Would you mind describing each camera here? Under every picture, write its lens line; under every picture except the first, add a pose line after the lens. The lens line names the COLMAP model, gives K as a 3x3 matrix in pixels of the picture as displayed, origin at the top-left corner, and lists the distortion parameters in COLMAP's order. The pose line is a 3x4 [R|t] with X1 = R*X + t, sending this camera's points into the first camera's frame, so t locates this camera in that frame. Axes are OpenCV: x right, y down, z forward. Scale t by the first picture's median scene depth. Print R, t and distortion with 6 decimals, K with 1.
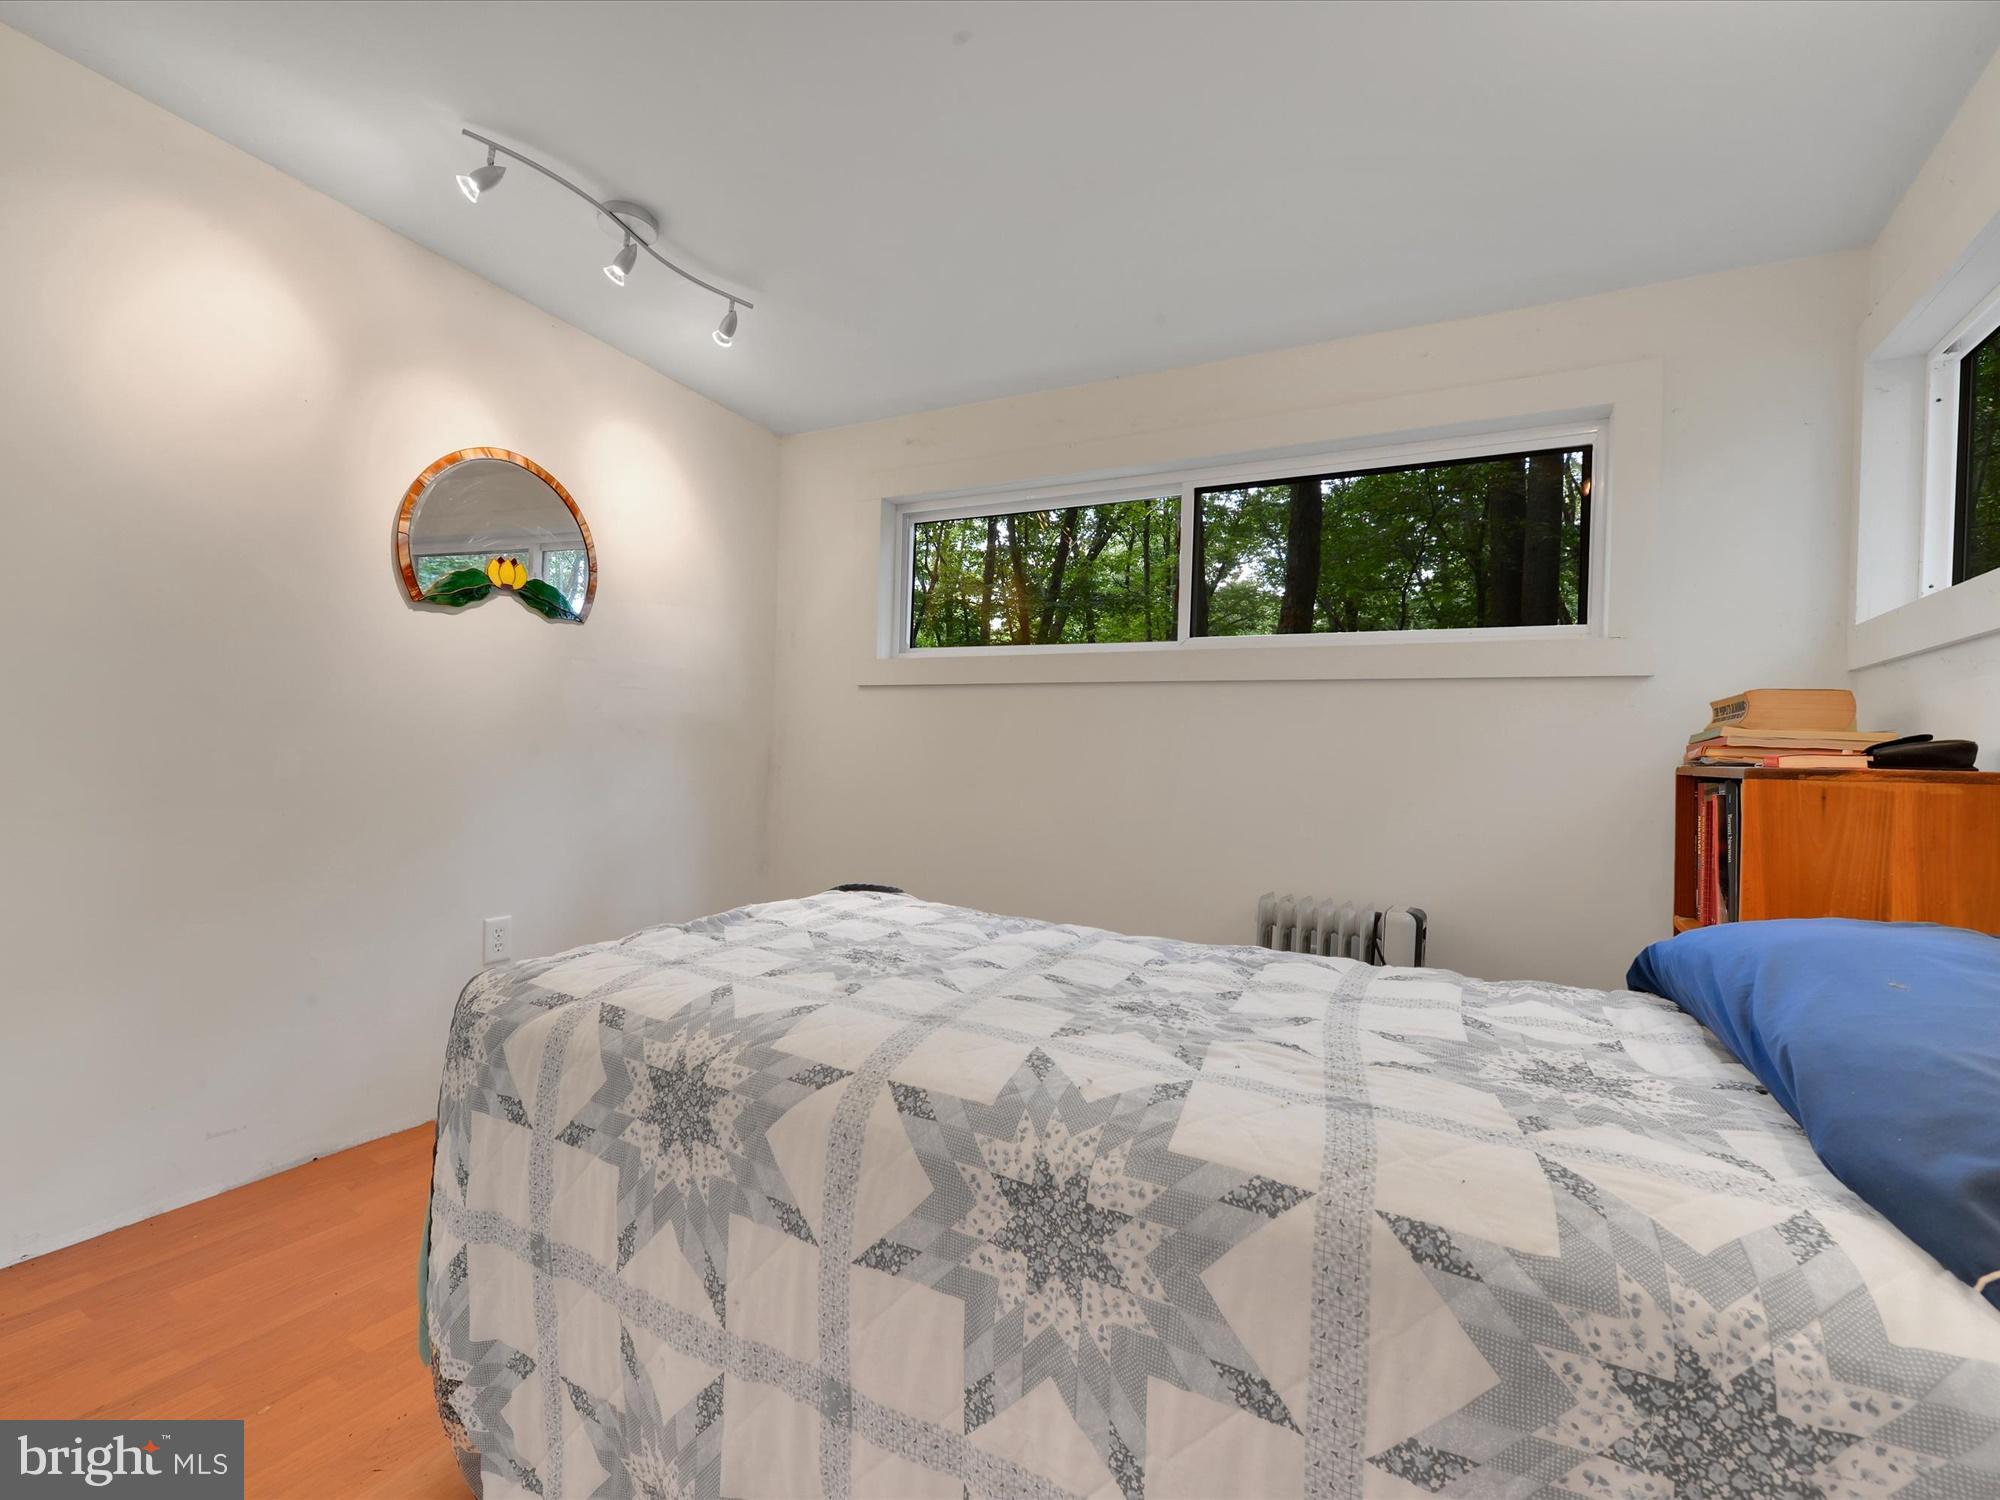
lens RADIAL K [[893.7, 0, 999.6], [0, 893.7, 748.5], [0, 0, 1]] dist [-0.008450, -0.000750]
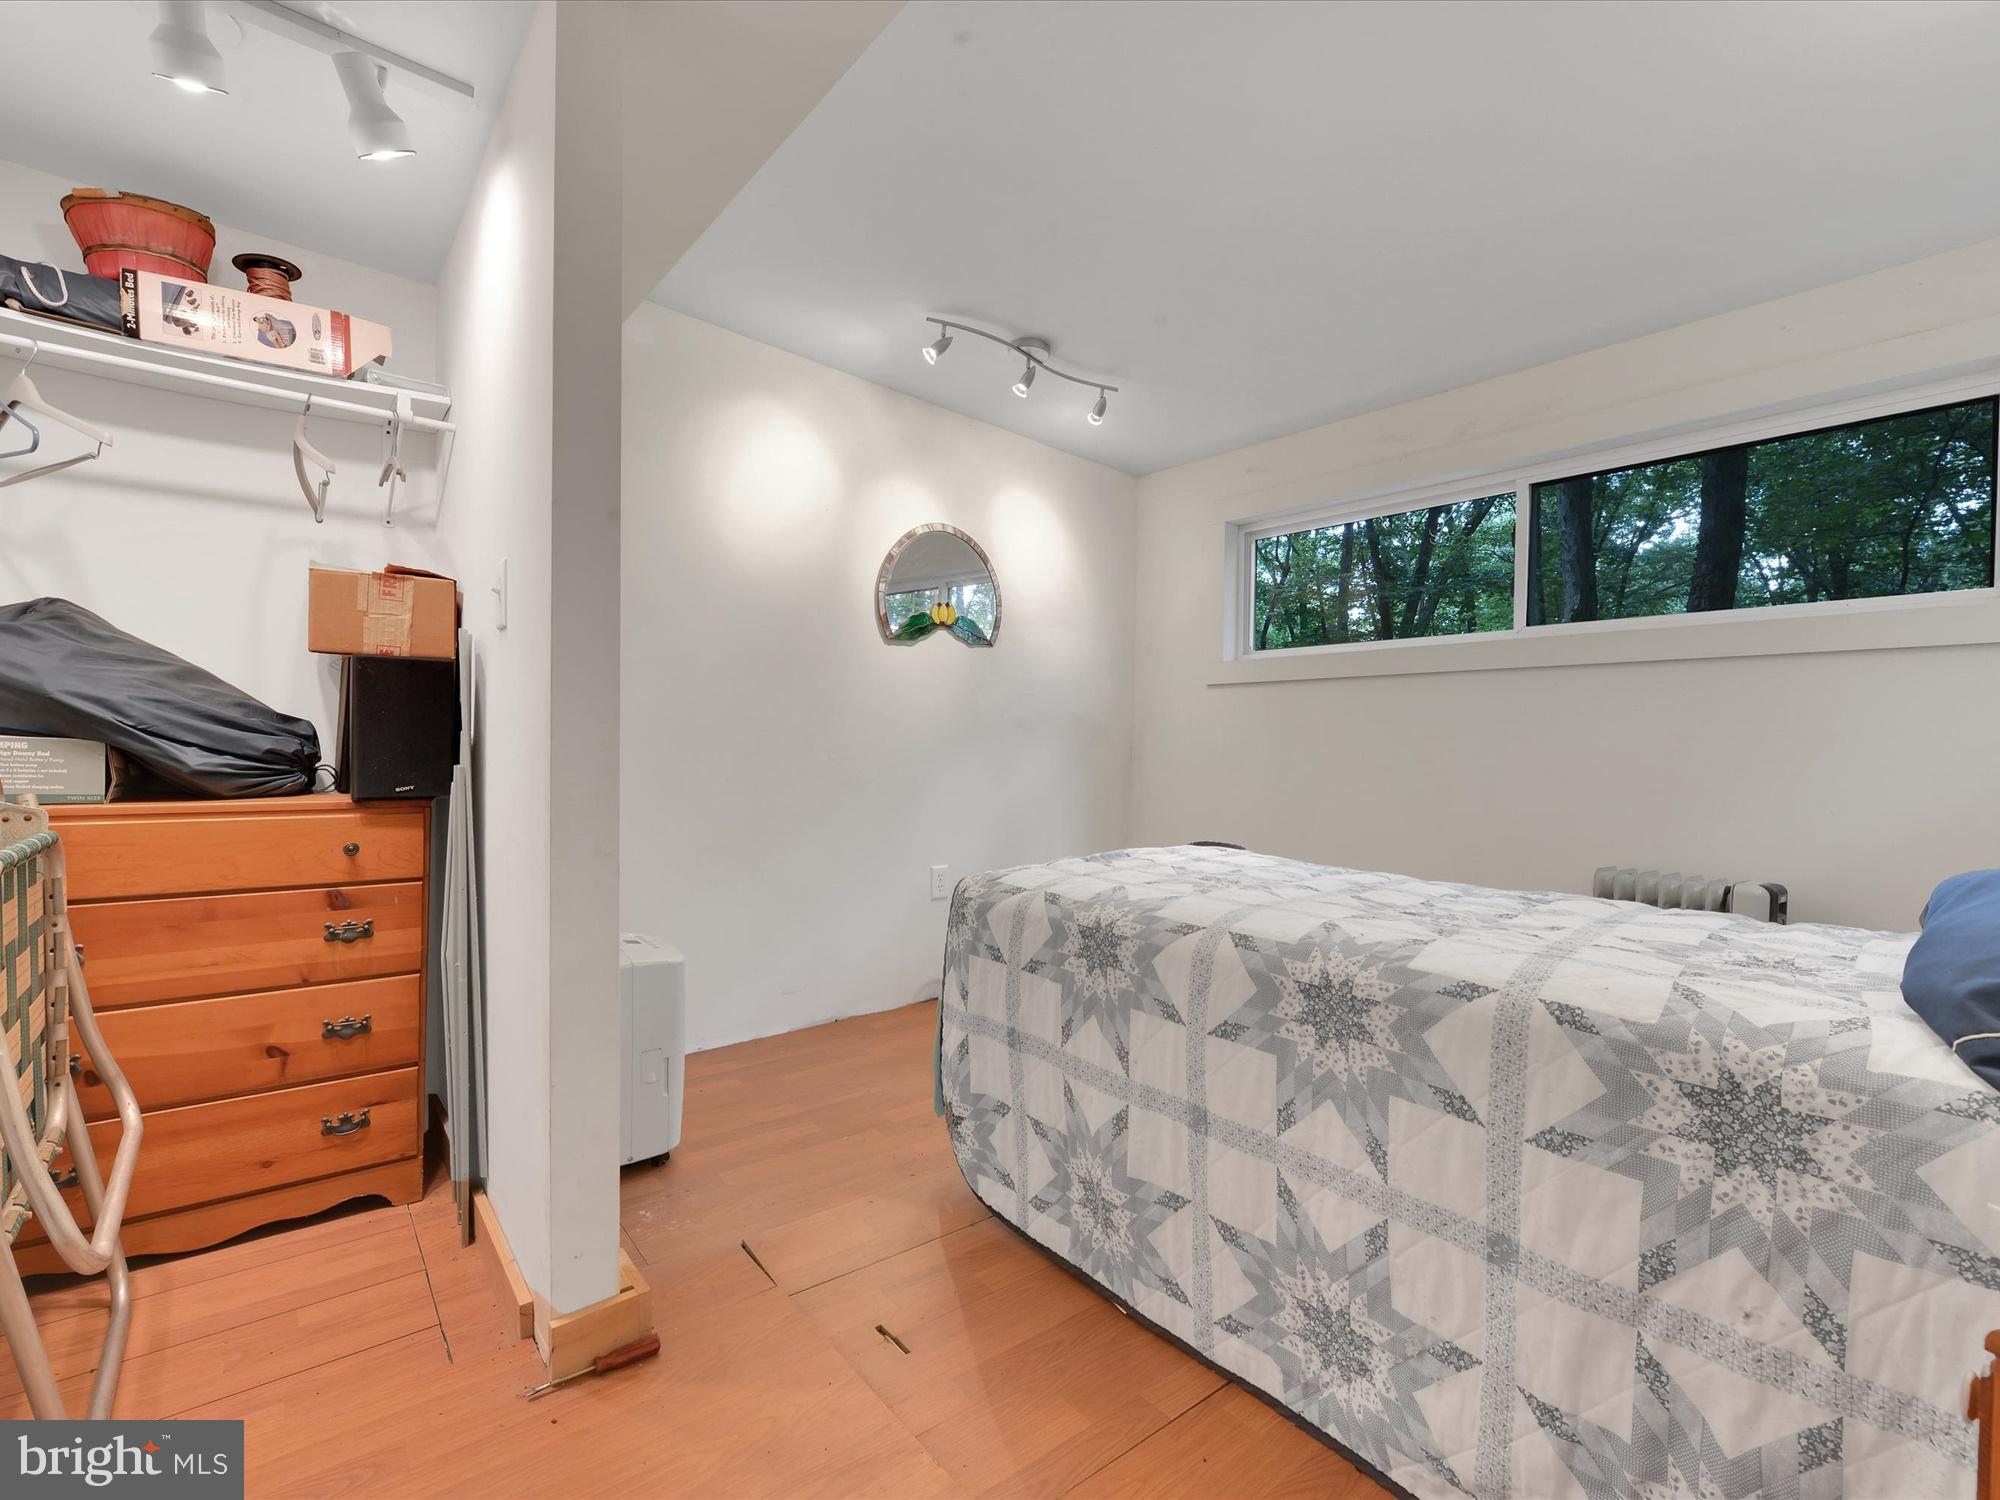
lens RADIAL K [[893.7, 0, 979.2], [0, 893.7, 756.3], [0, 0, 1]] dist [-0.008450, -0.000750]
pose [[0.918036, -0.010822, -0.396350, 0.084637], [0.013865, 0.999892, 0.004814, 0.036731], [0.396255, -0.009915, 0.918087, -0.532054]]
